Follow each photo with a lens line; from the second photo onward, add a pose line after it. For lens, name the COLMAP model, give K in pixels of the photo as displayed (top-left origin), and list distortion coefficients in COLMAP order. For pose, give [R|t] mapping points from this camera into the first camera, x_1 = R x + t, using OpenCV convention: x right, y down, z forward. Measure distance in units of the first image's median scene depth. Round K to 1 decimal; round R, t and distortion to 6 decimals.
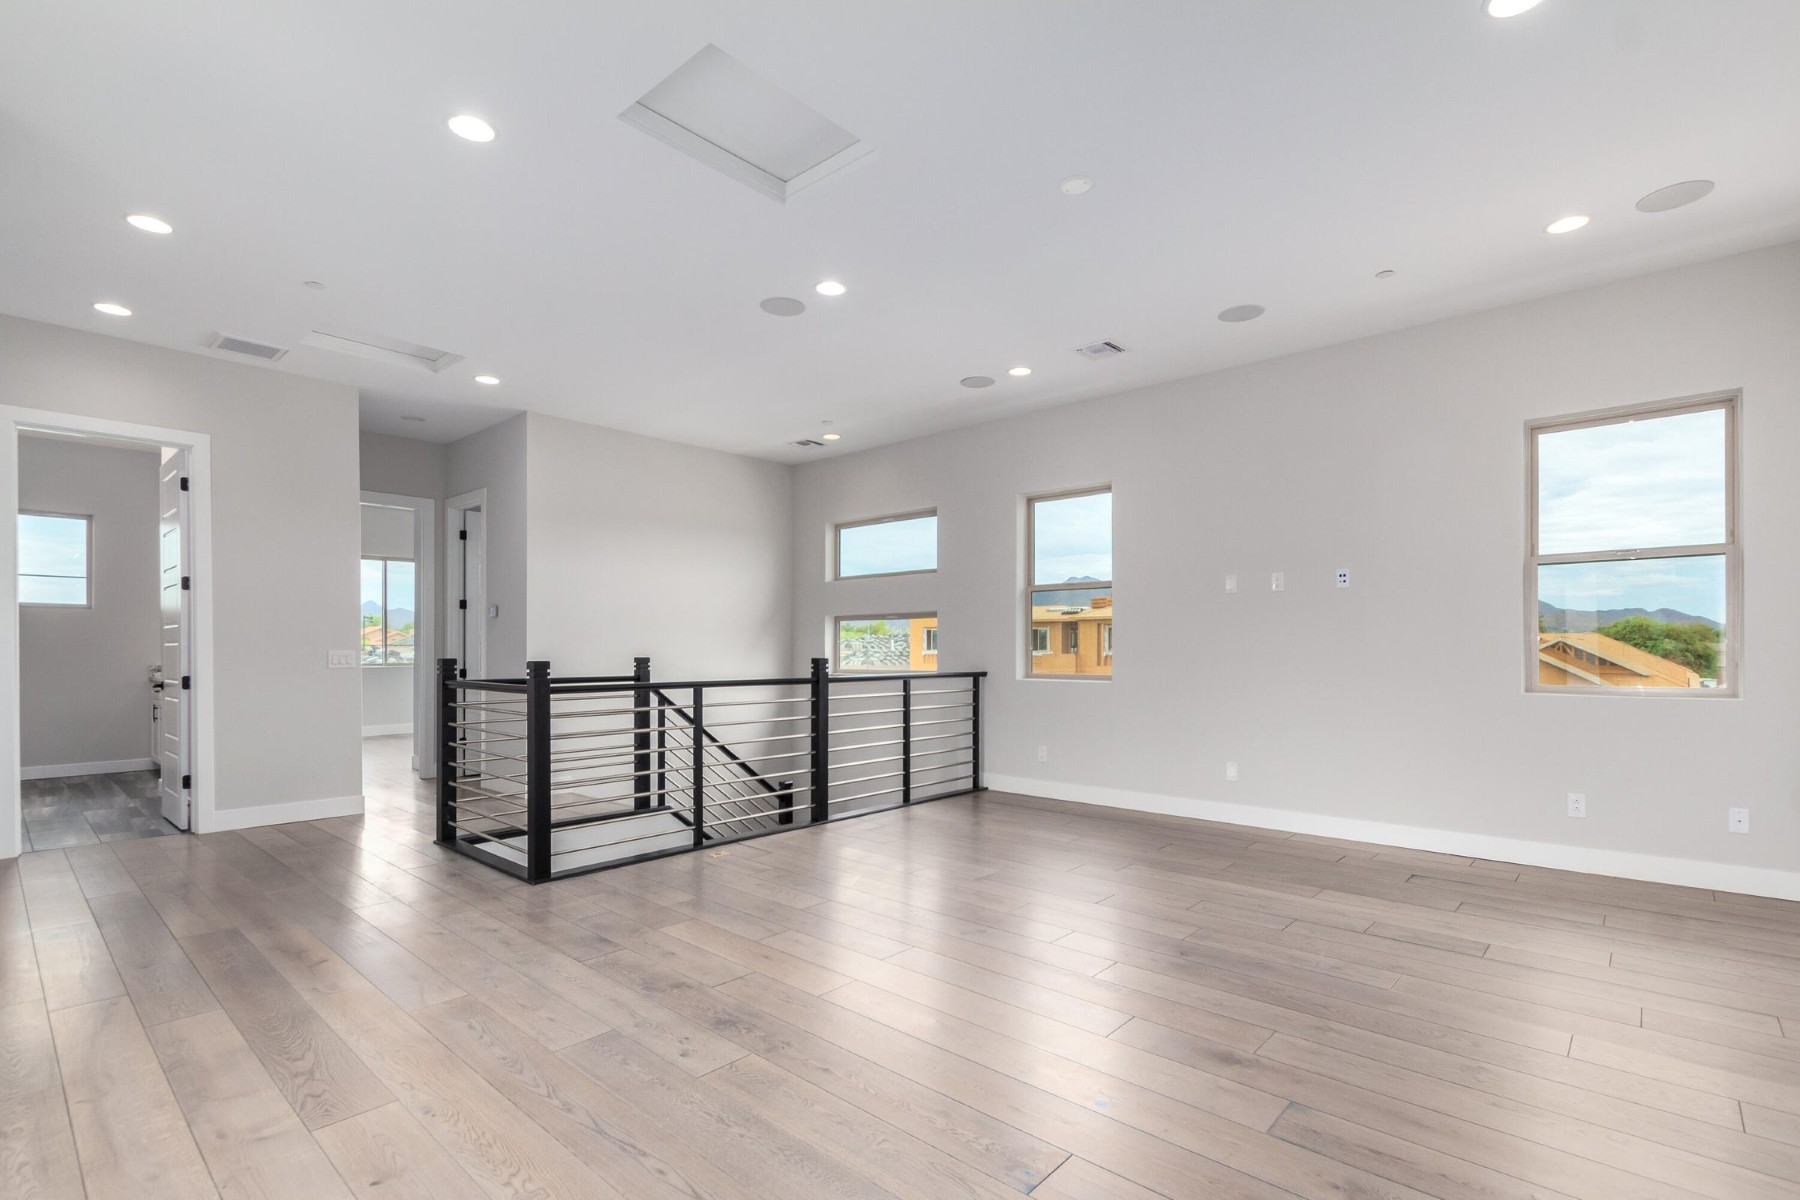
lens RADIAL K [[831.8, 0, 910.4], [0, 831.8, 642.5], [0, 0, 1]] dist [0.003344, -0.003296]
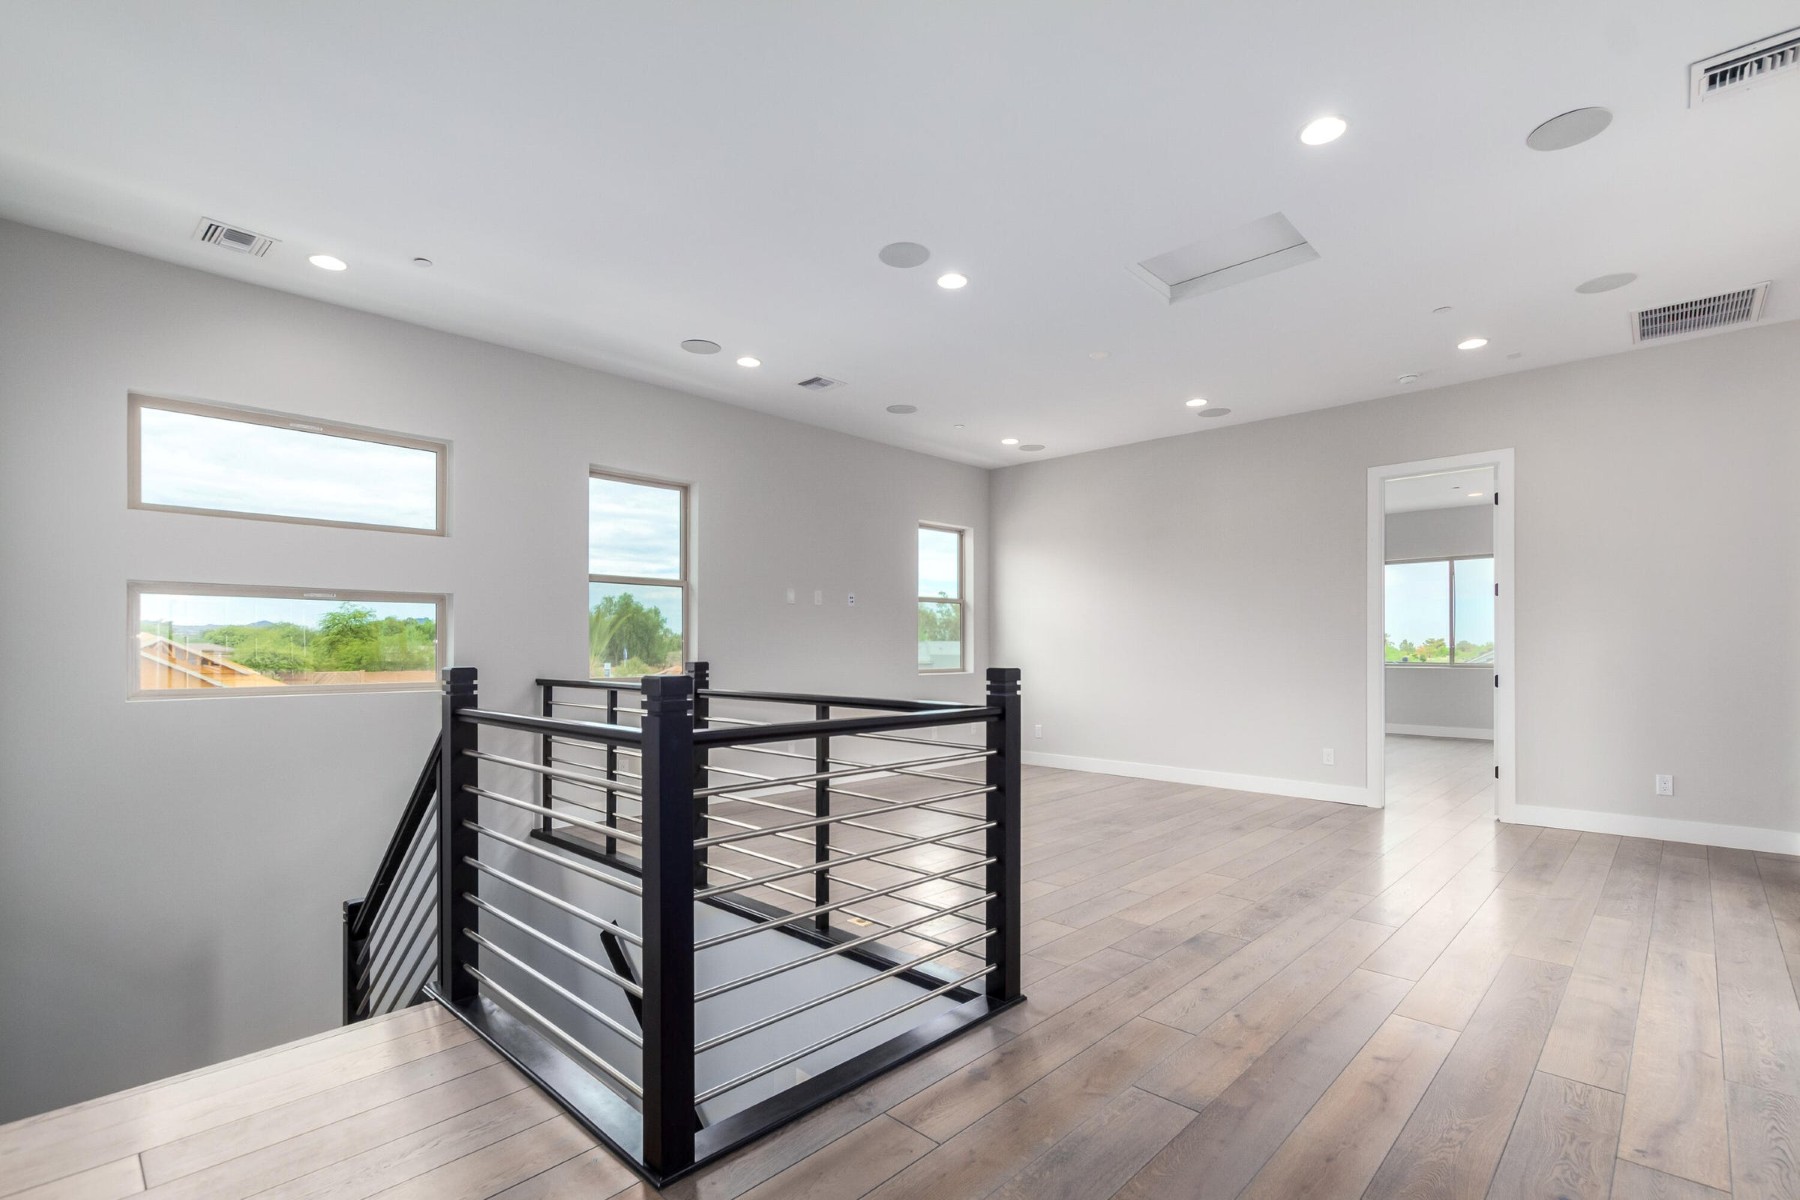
lens RADIAL K [[831.8, 0, 905.4], [0, 831.8, 640.9], [0, 0, 1]] dist [0.003344, -0.003296]
pose [[0.036441, 0.008279, 0.999302, -0.938969], [-0.008134, 0.999935, -0.007987, 0.005650], [-0.999303, -0.007837, 0.036506, 0.889458]]
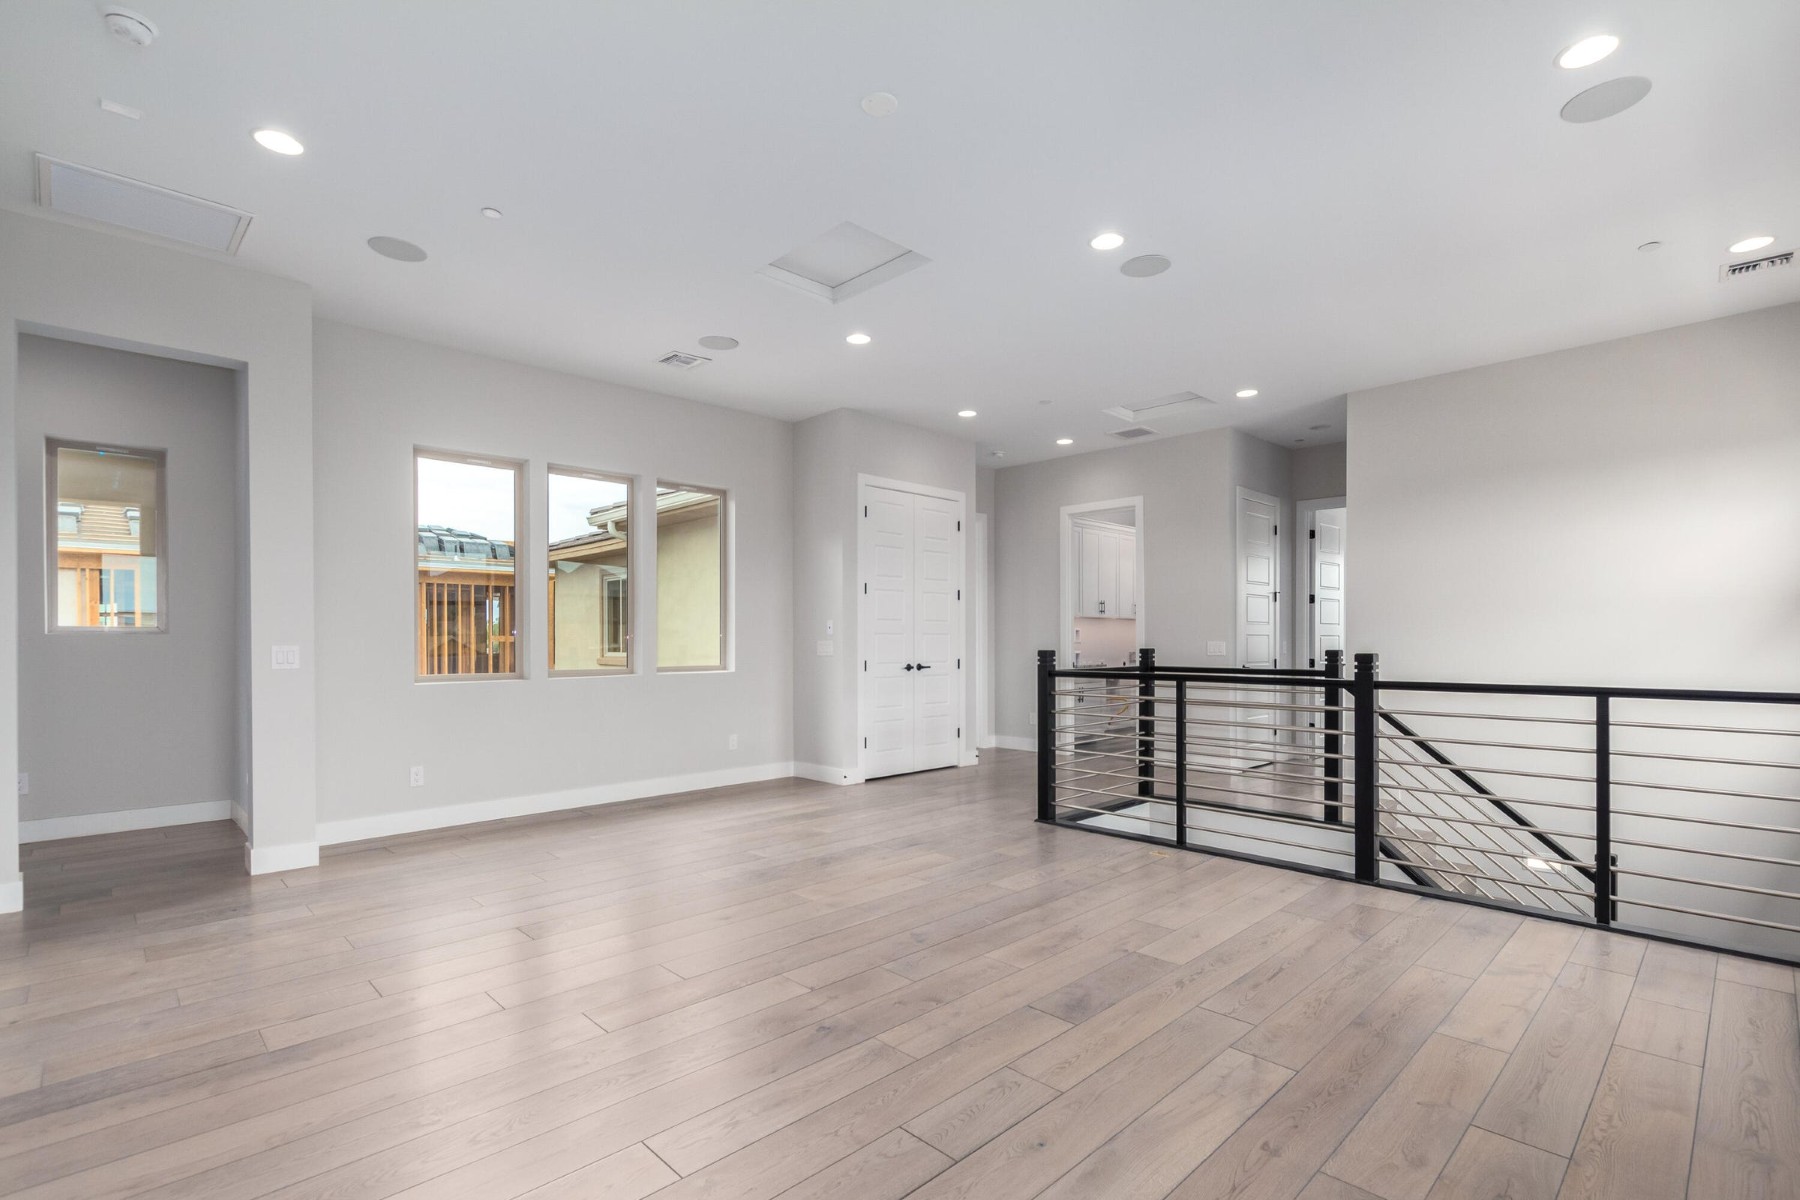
lens RADIAL K [[831.8, 0, 908.2], [0, 831.8, 650.2], [0, 0, 1]] dist [0.003344, -0.003296]
pose [[-0.062260, 0.011222, -0.997997, 0.716128], [0.009007, 0.999902, 0.010682, 0.005727], [0.998019, -0.008324, -0.062355, 0.734773]]
